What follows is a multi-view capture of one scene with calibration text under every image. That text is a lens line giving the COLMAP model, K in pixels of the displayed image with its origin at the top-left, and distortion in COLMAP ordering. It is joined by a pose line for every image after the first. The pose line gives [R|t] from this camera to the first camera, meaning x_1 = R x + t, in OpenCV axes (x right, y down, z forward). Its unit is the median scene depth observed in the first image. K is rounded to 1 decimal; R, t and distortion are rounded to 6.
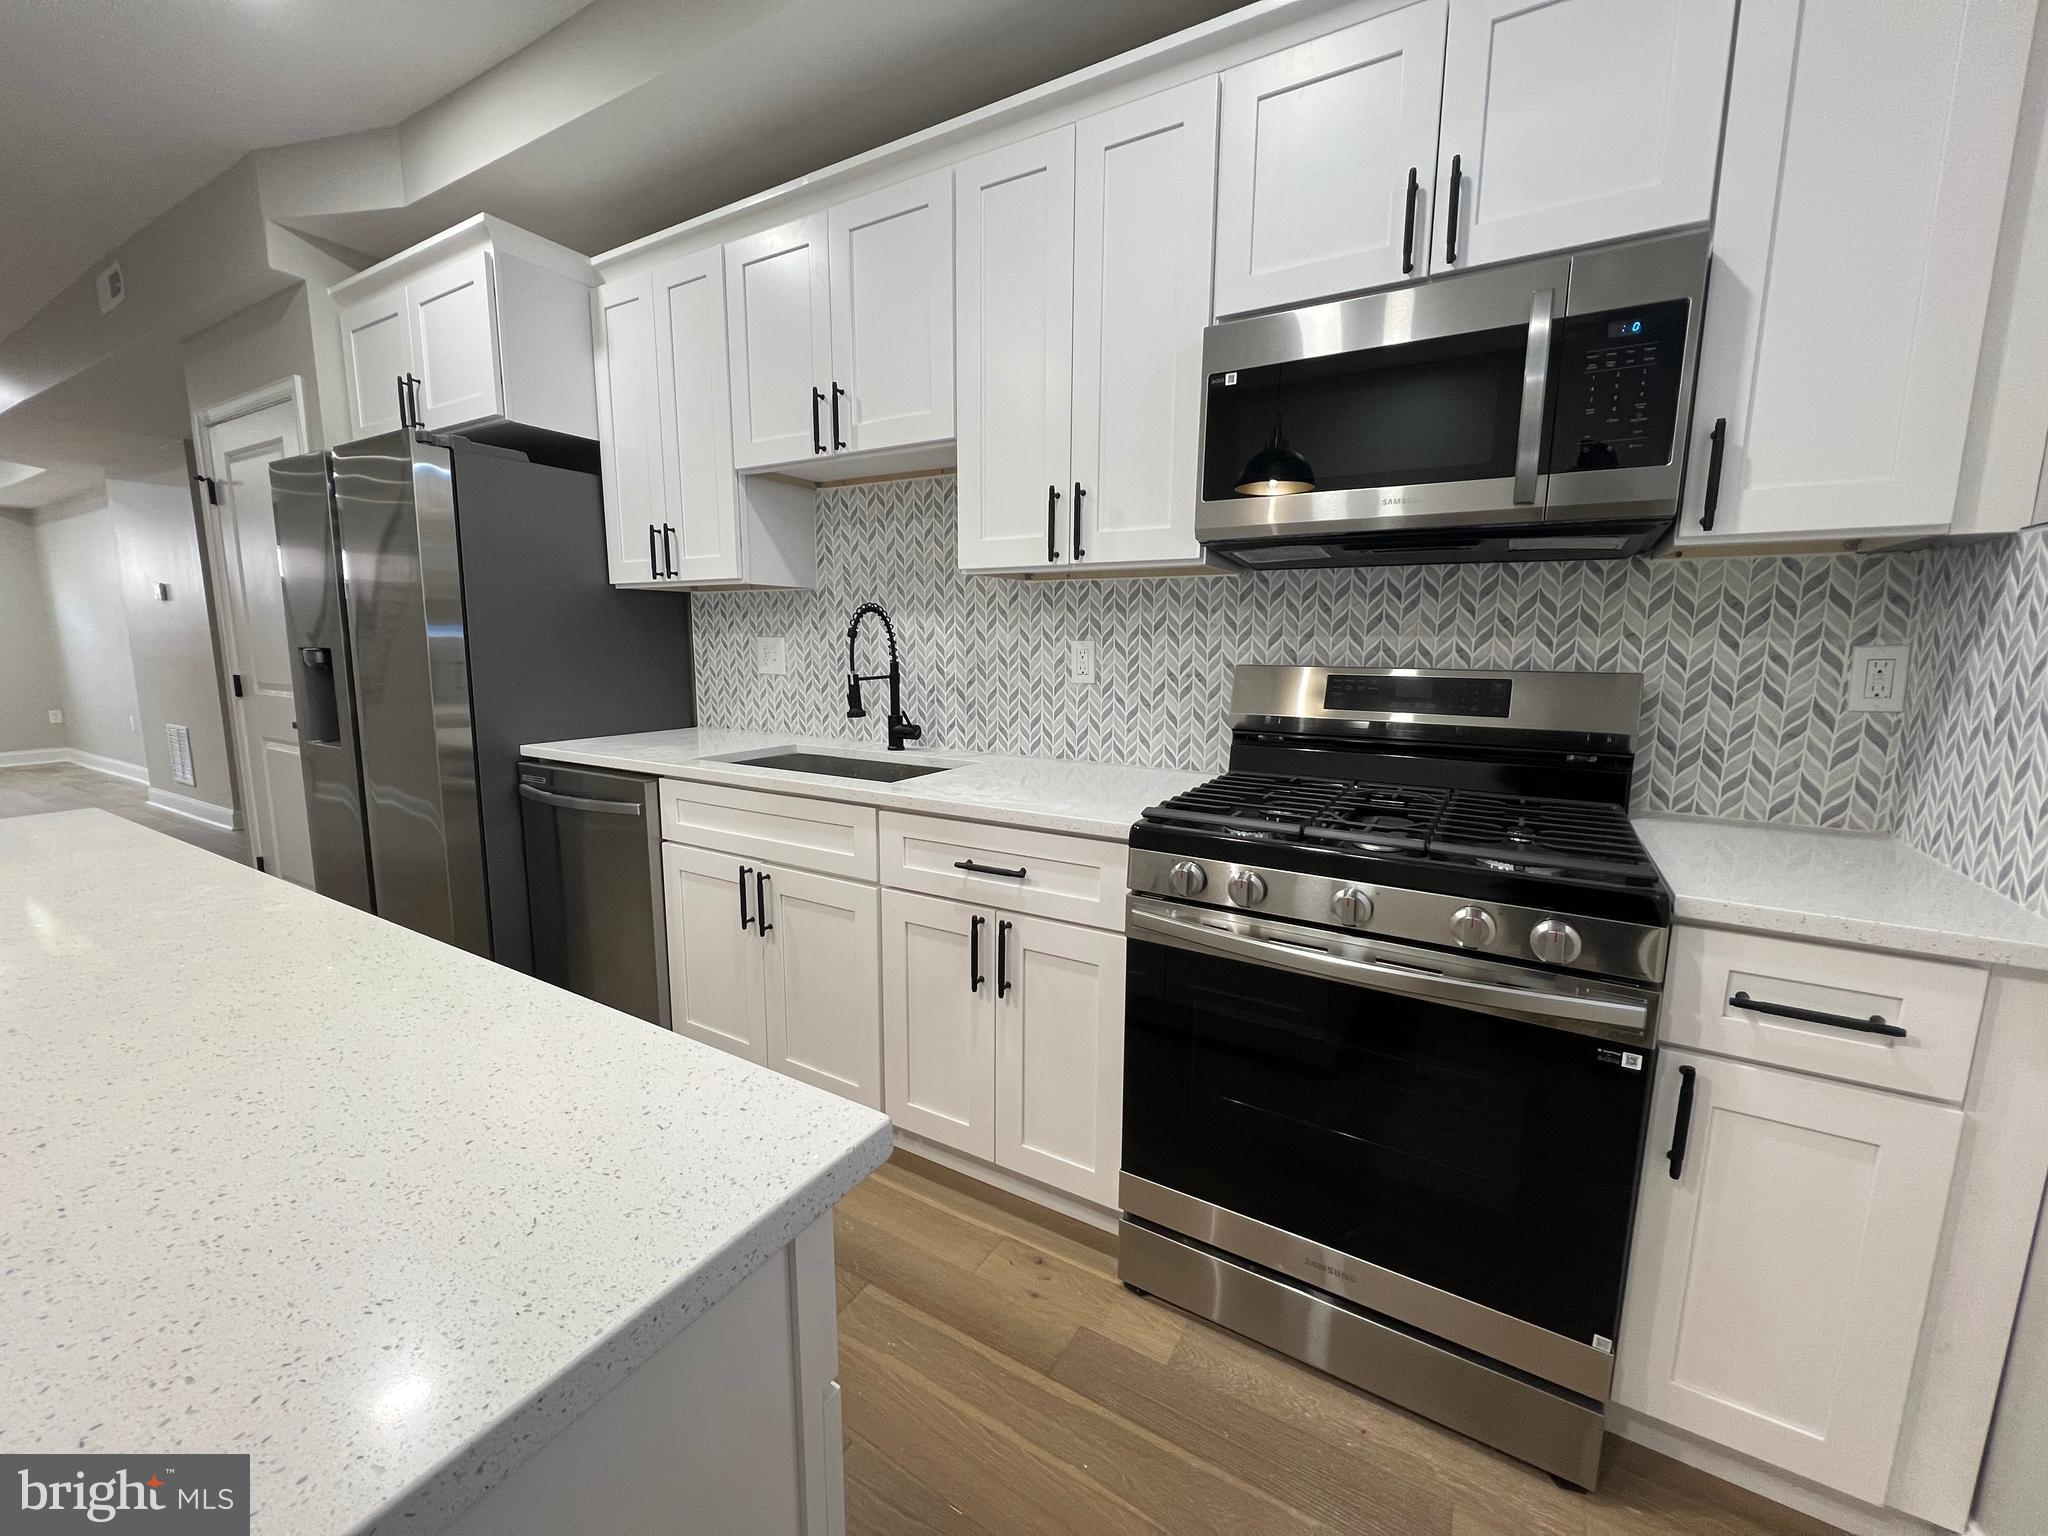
lens RADIAL K [[820.6, 0, 1017.4], [0, 820.6, 761.3], [0, 0, 1]] dist [-0.000366, 0.000162]
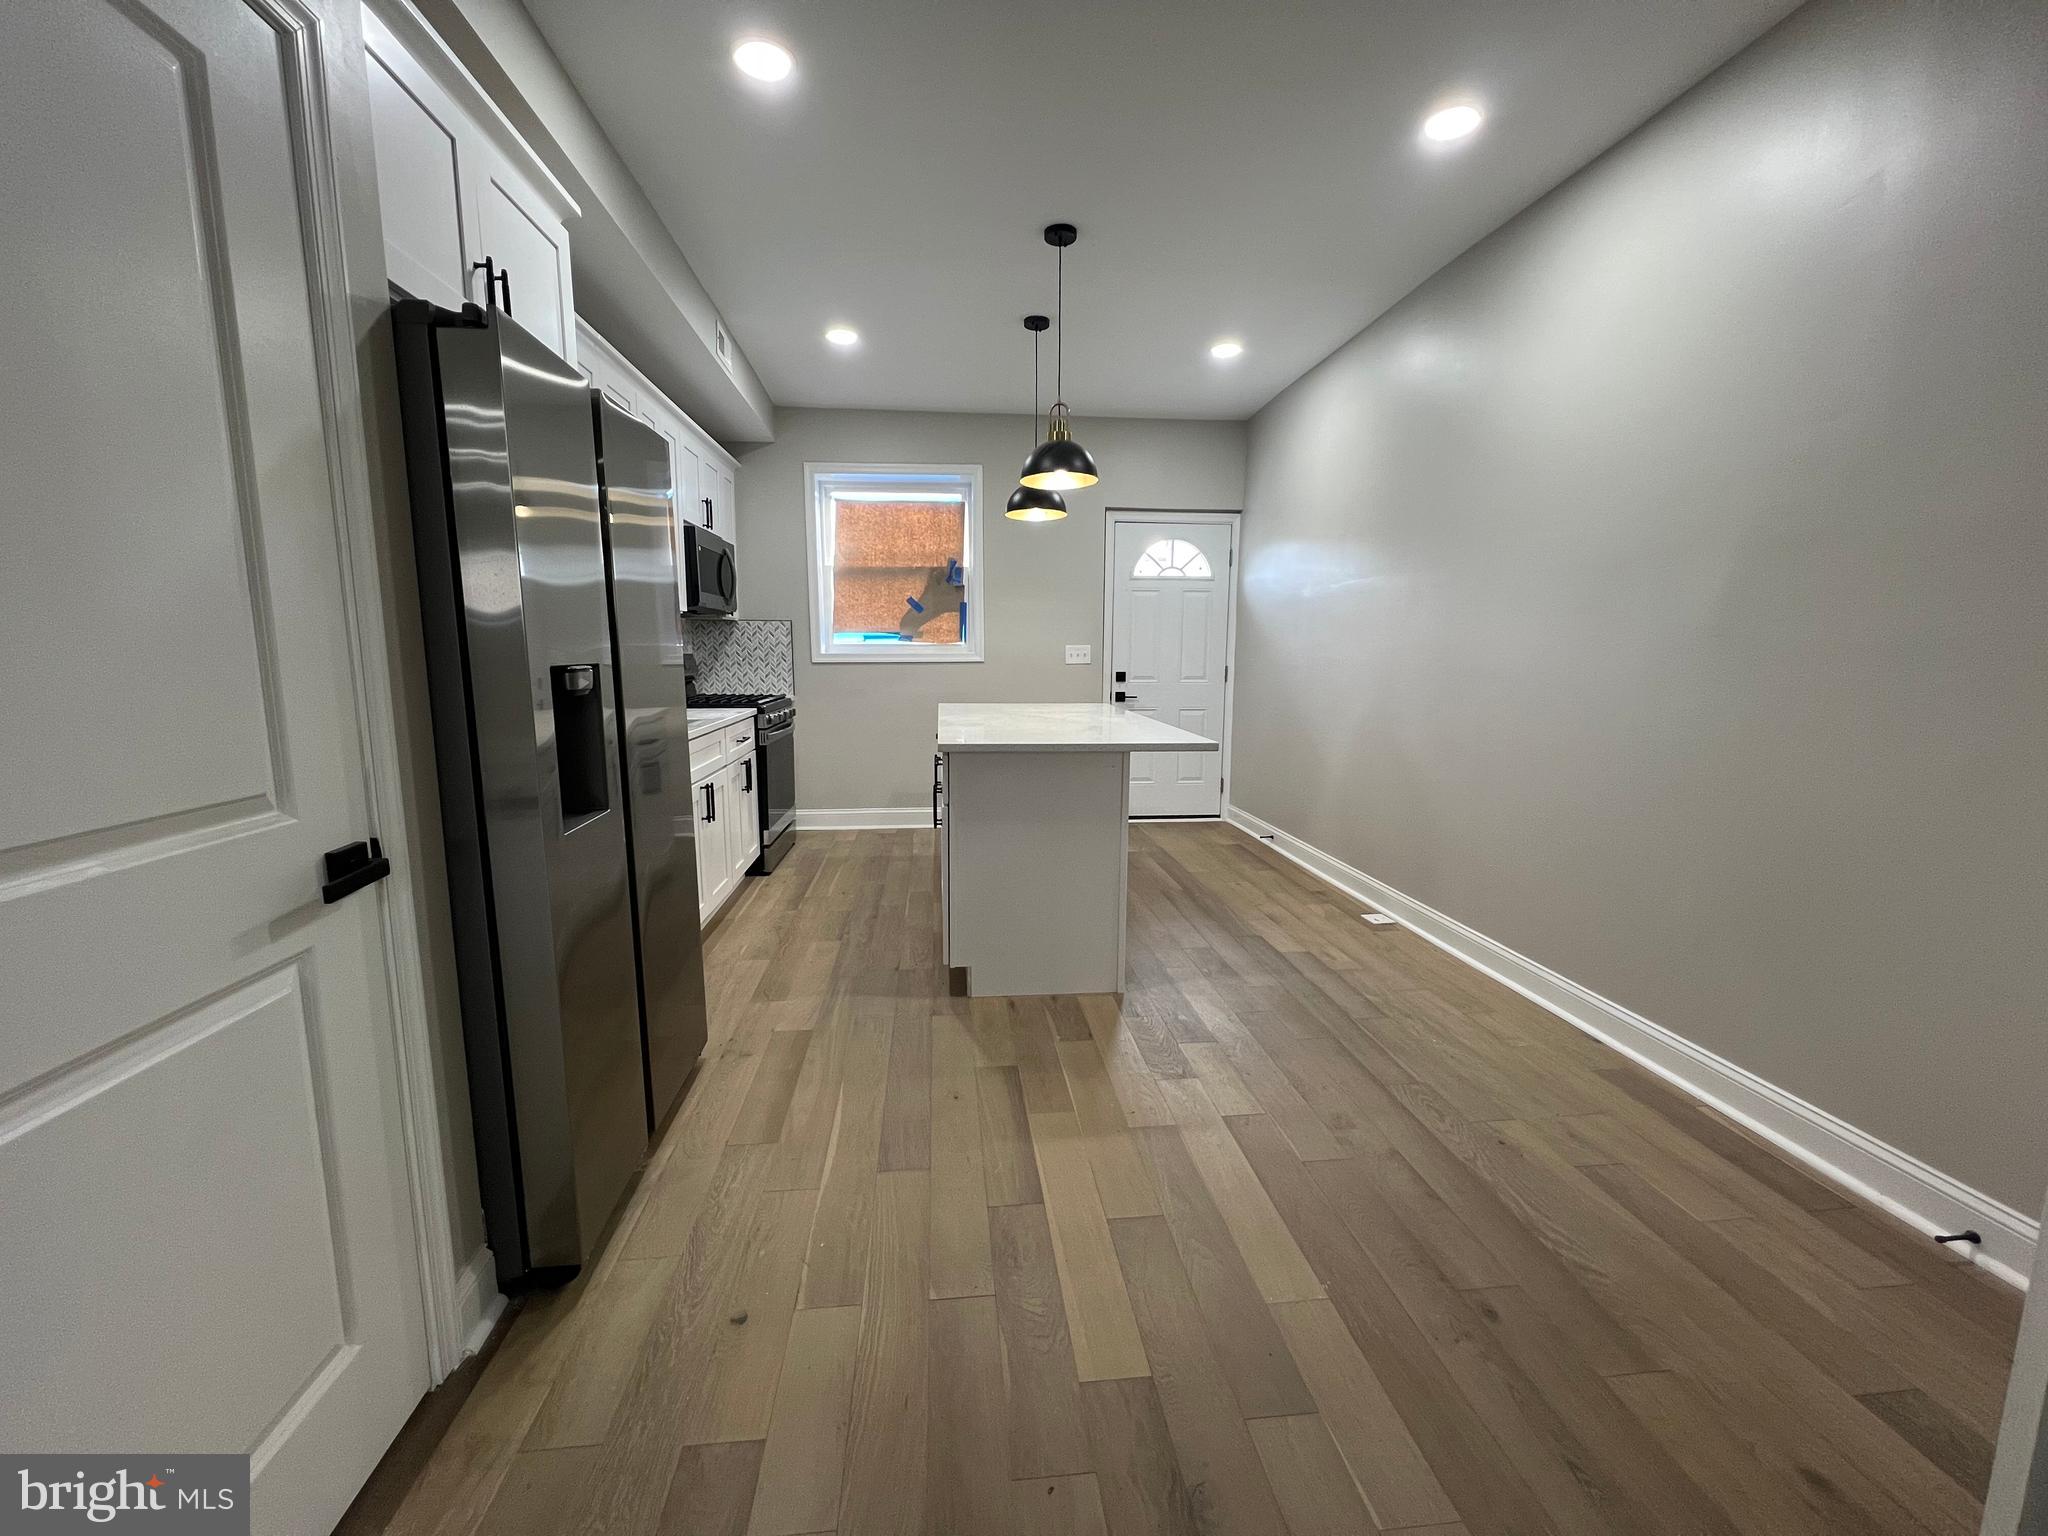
lens RADIAL K [[820.6, 0, 1020.7], [0, 820.6, 759.4], [0, 0, 1]] dist [-0.000366, 0.000162]
pose [[-0.598912, -0.118332, 0.792024, -1.835798], [0.110362, 0.967390, 0.227986, -0.205163], [-0.793173, 0.223953, -0.566322, 1.302365]]
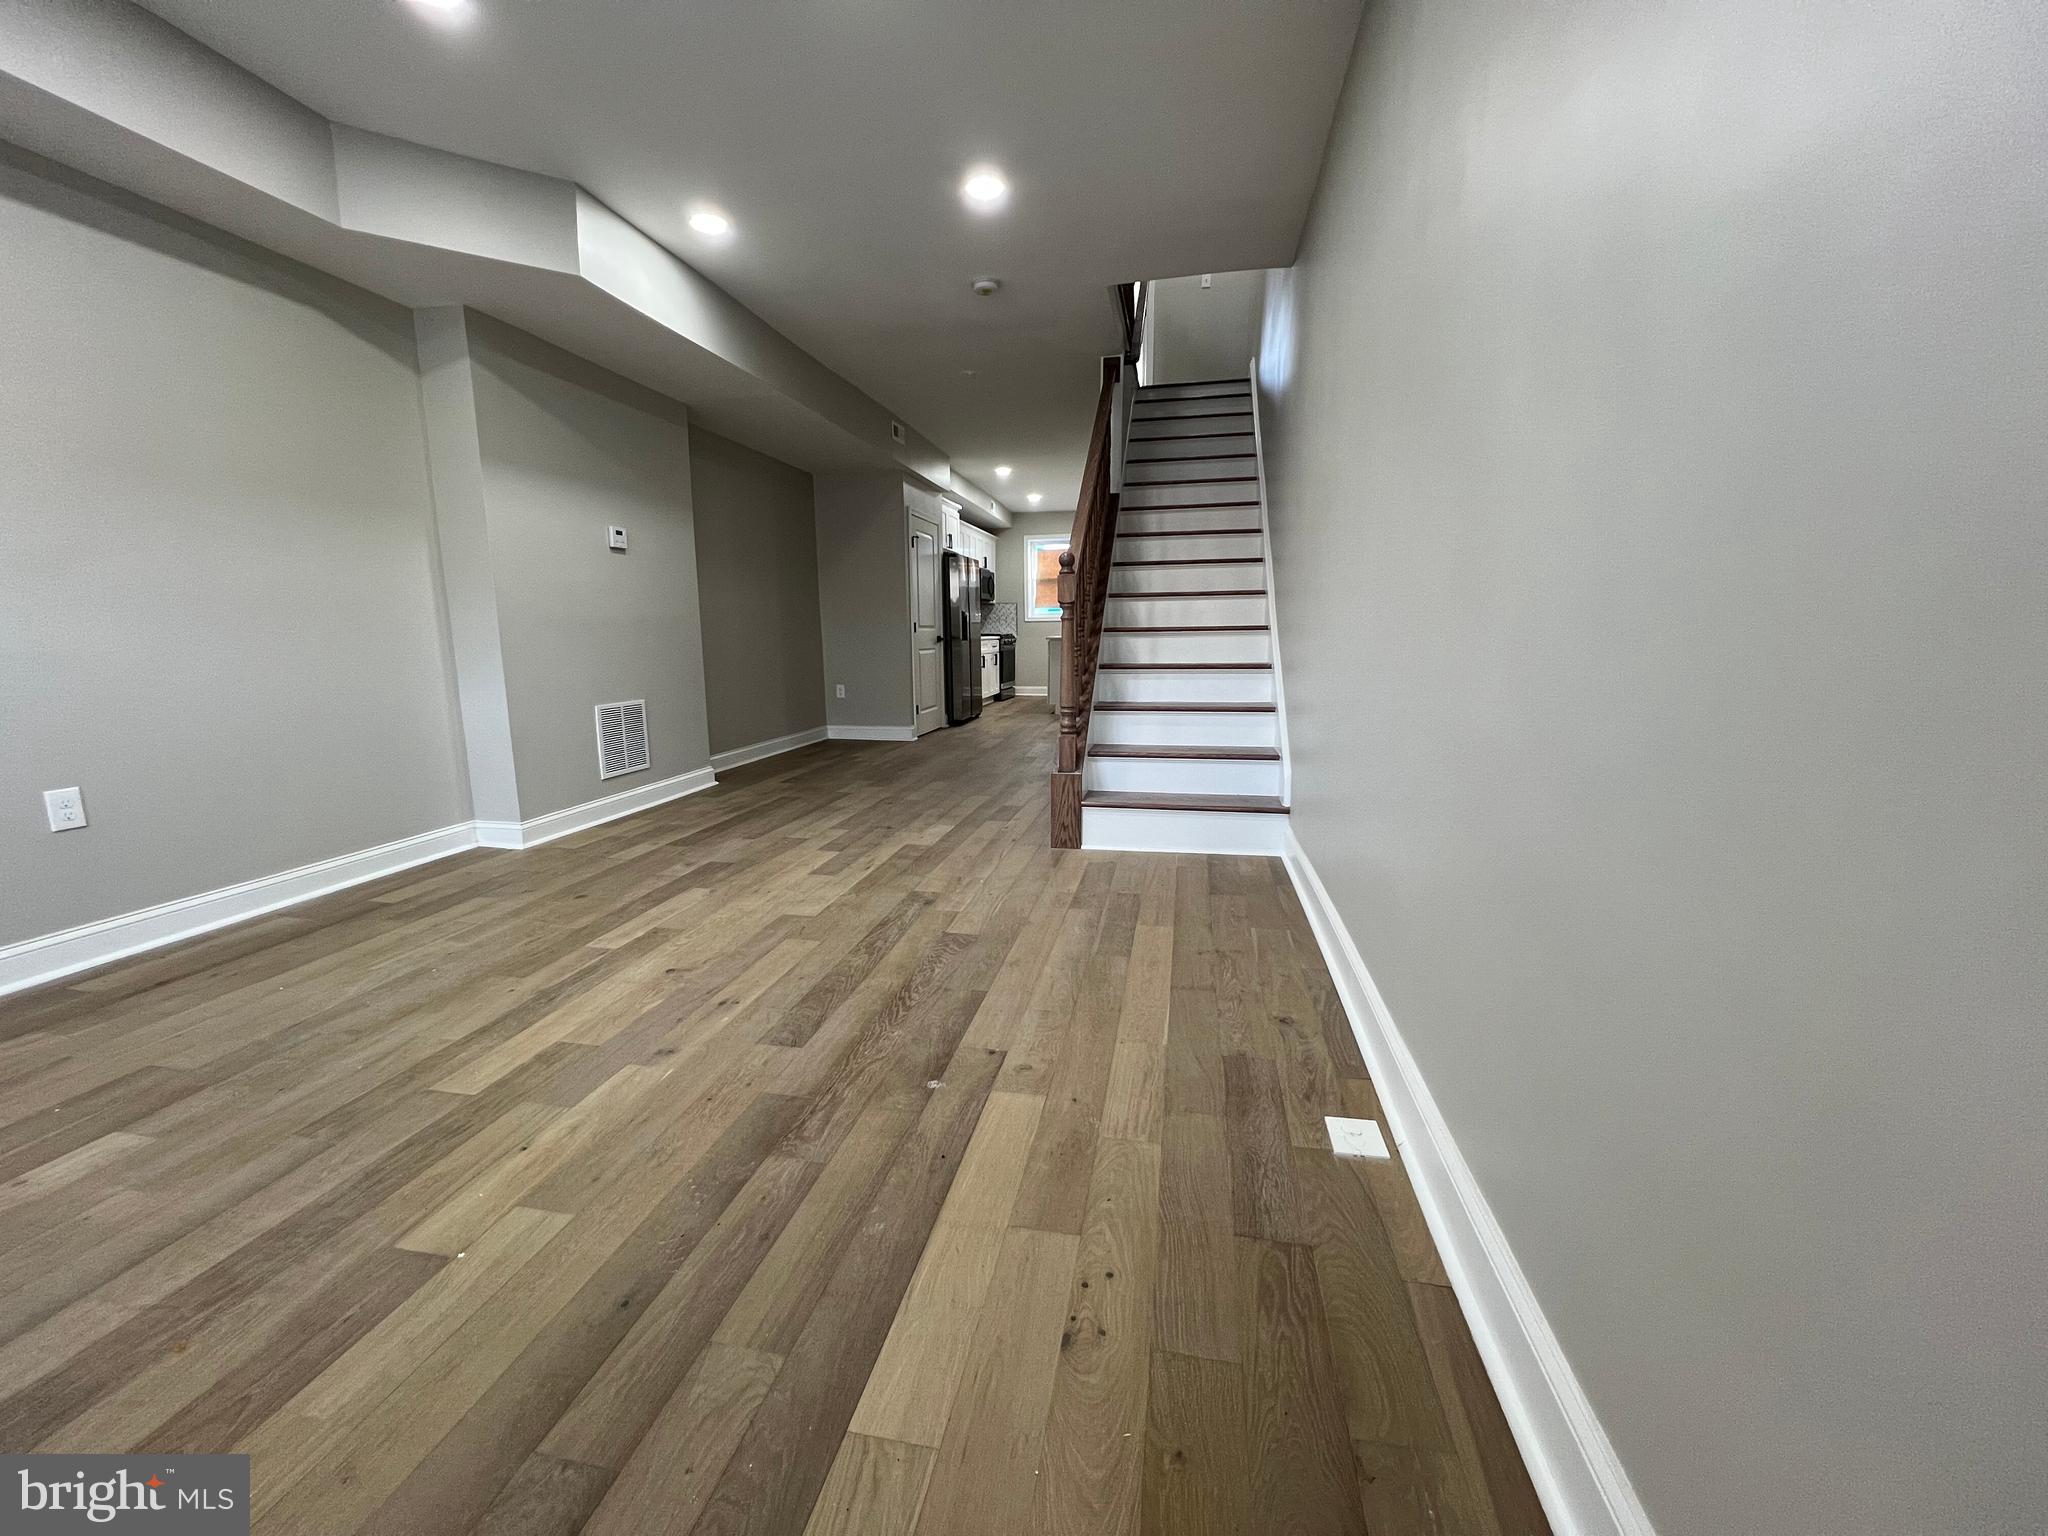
lens RADIAL K [[820.6, 0, 1009.3], [0, 820.6, 768.1], [0, 0, 1]] dist [-0.000366, 0.000162]
pose [[-0.319858, -0.162138, 0.933489, -4.917382], [0.143053, 0.965690, 0.216747, -0.257885], [-0.936604, 0.202867, -0.285689, 2.272784]]
